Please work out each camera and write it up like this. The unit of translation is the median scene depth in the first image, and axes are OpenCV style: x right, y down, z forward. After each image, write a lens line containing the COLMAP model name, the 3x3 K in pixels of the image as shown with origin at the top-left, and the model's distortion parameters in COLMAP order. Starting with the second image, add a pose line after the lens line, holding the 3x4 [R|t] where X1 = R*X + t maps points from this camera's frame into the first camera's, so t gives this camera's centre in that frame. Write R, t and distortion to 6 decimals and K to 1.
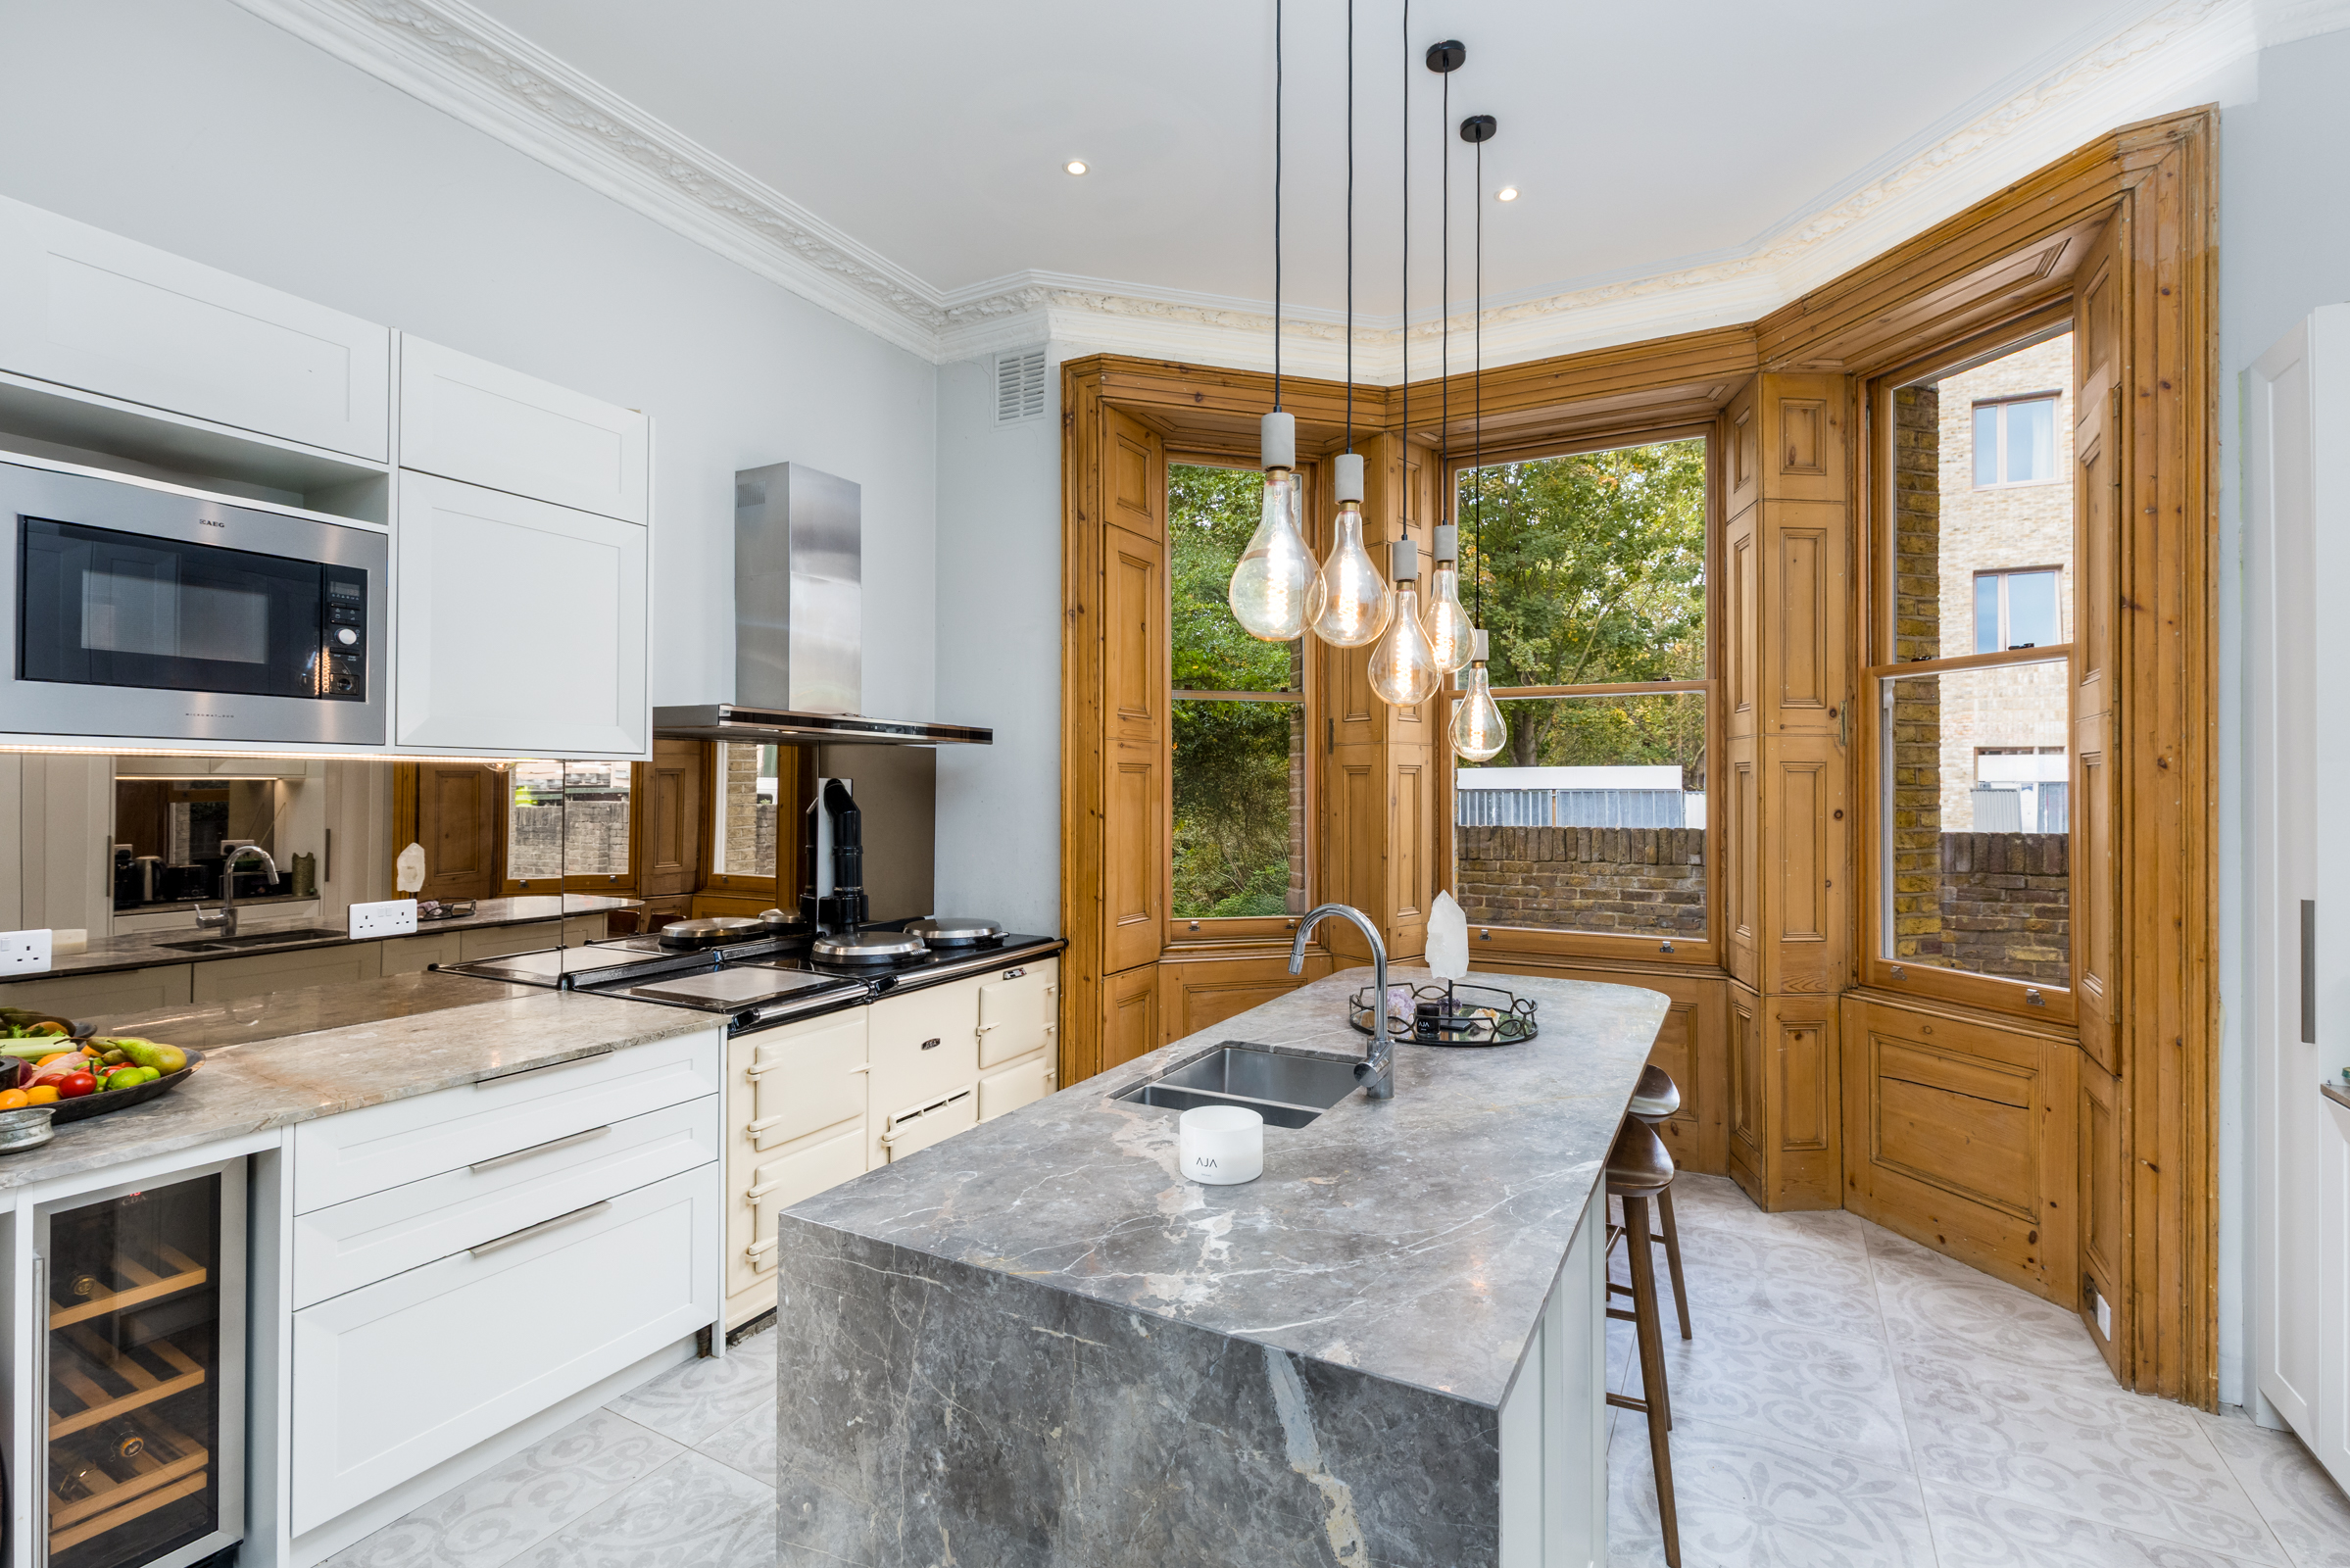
lens RADIAL K [[1068.8, 0, 1166.1], [0, 1068.8, 773.8], [0, 0, 1]] dist [0.001979, 0.000093]
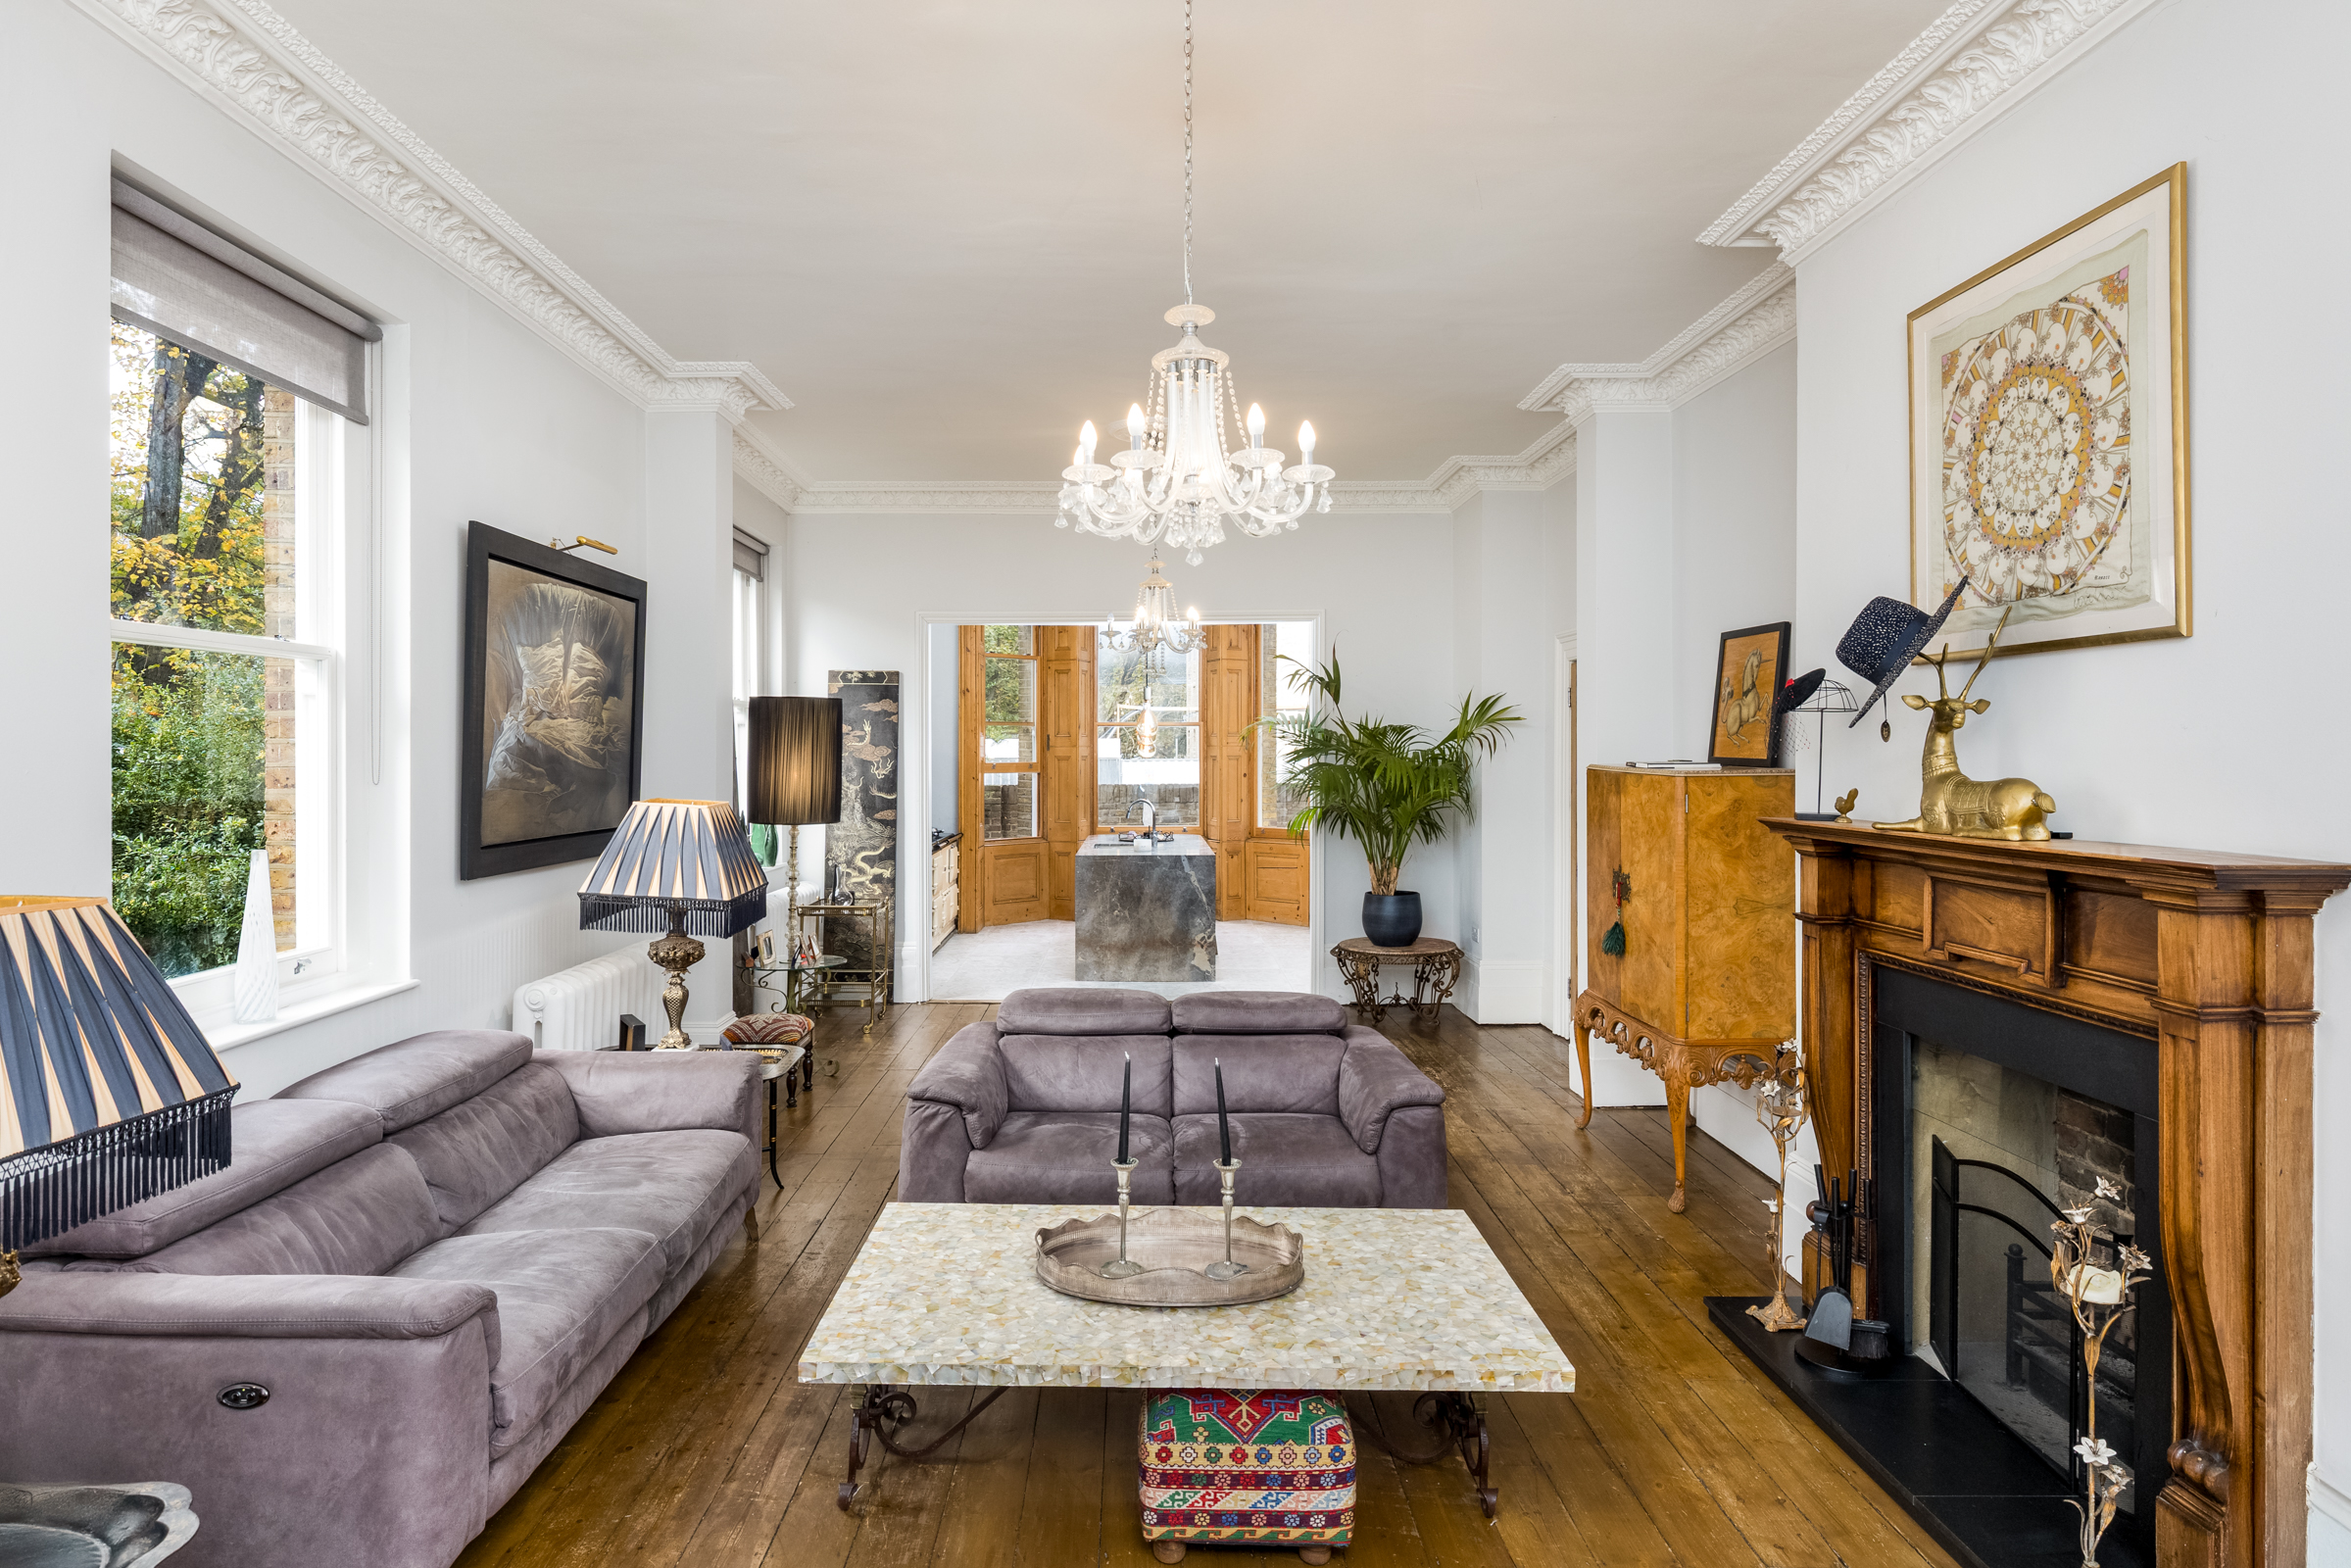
lens RADIAL K [[1355.4, 0, 1172.8], [0, 1355.4, 768.7], [0, 0, 1]] dist [-0.000638, -0.000502]
pose [[0.862417, -0.008840, 0.506122, -1.268285], [-0.002926, 0.999744, 0.022448, -0.054518], [-0.506190, -0.020840, 0.862170, -1.870539]]
